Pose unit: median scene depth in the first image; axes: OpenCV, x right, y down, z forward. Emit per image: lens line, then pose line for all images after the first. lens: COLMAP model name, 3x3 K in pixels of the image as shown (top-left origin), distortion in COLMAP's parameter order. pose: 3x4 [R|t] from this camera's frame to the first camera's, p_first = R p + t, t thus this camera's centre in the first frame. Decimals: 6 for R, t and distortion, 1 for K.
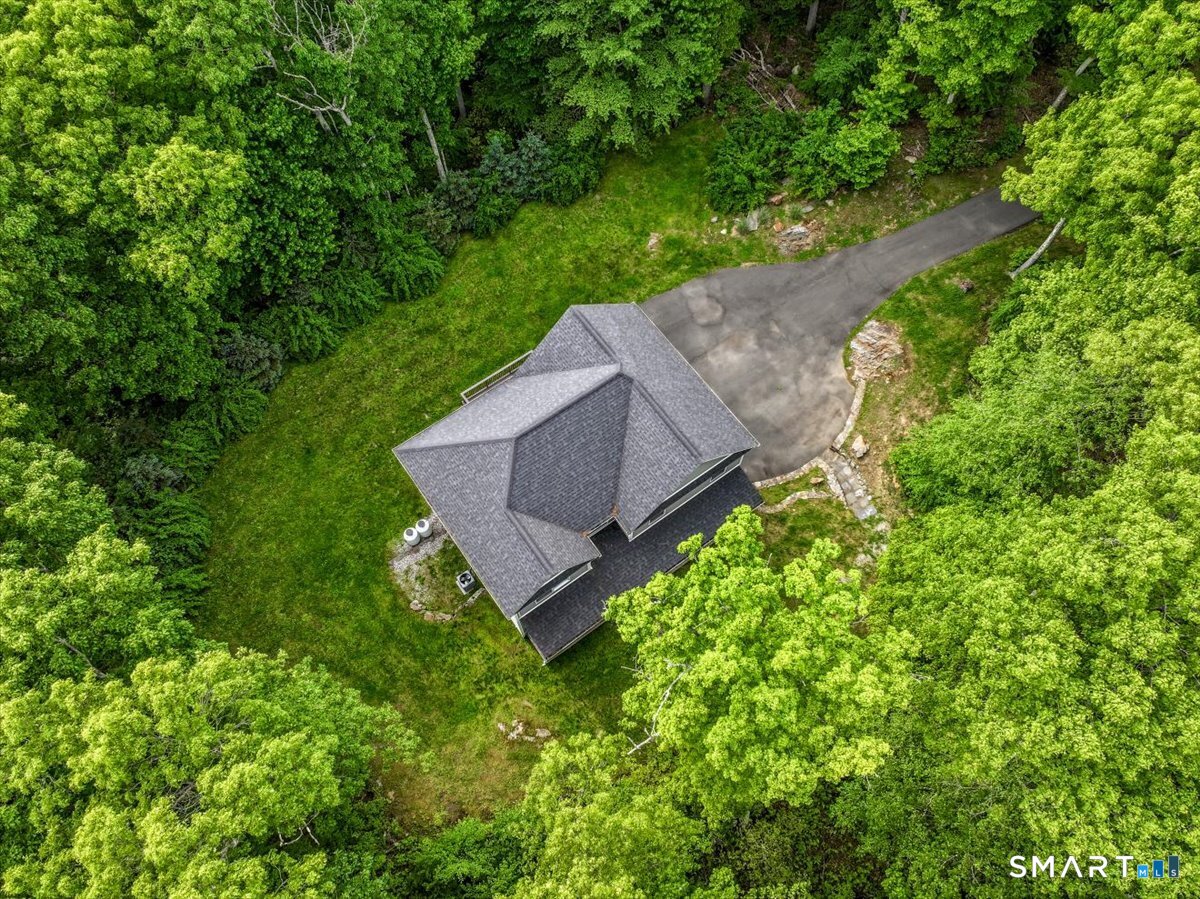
lens RADIAL K [[837.4, 0, 600.7], [0, 837.4, 448.9], [0, 0, 1]] dist [0.004885, -0.002692]
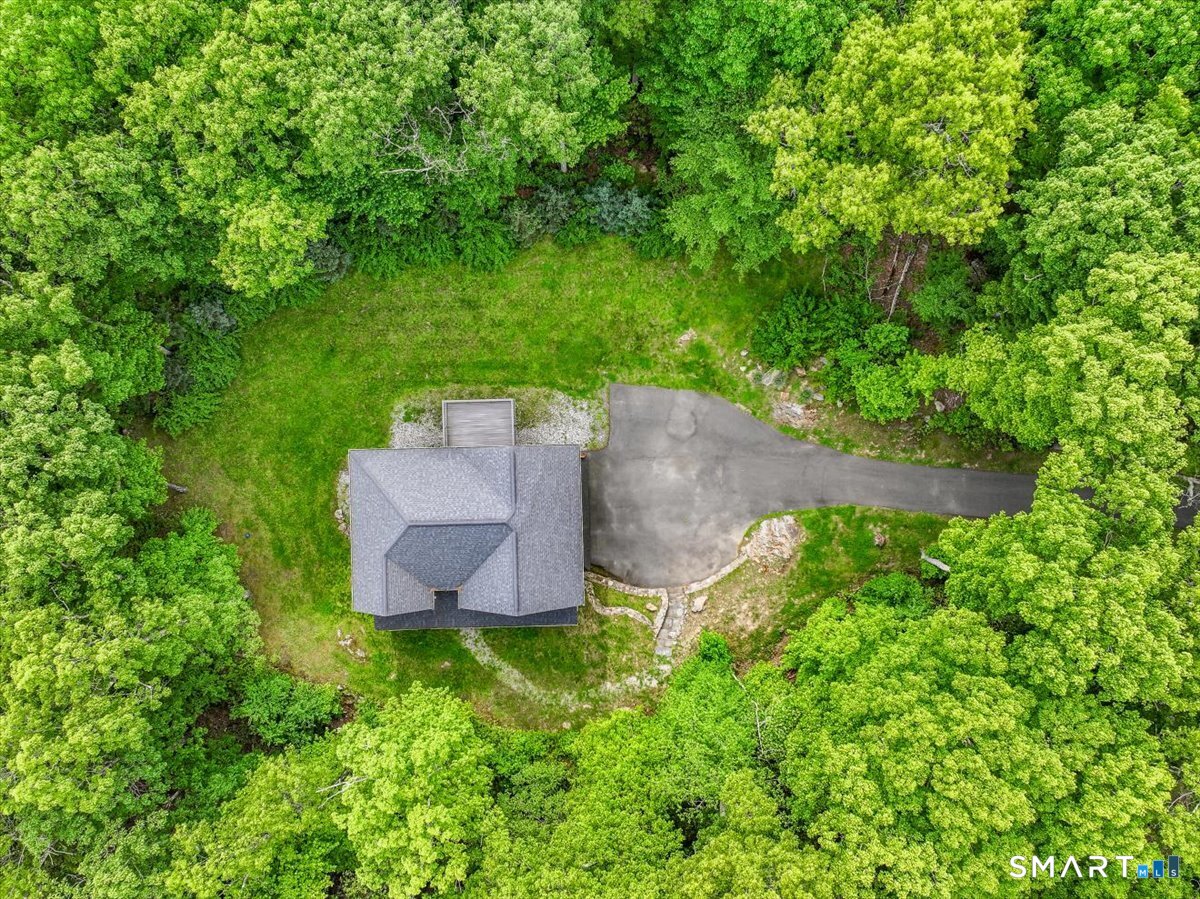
lens RADIAL K [[837.4, 0, 598.5], [0, 837.4, 443.7], [0, 0, 1]] dist [0.004885, -0.002692]
pose [[0.824826, 0.565348, -0.006554, 0.057190], [-0.514457, 0.755285, 0.406052, -0.561622], [0.234511, -0.331550, 0.913827, -0.076605]]
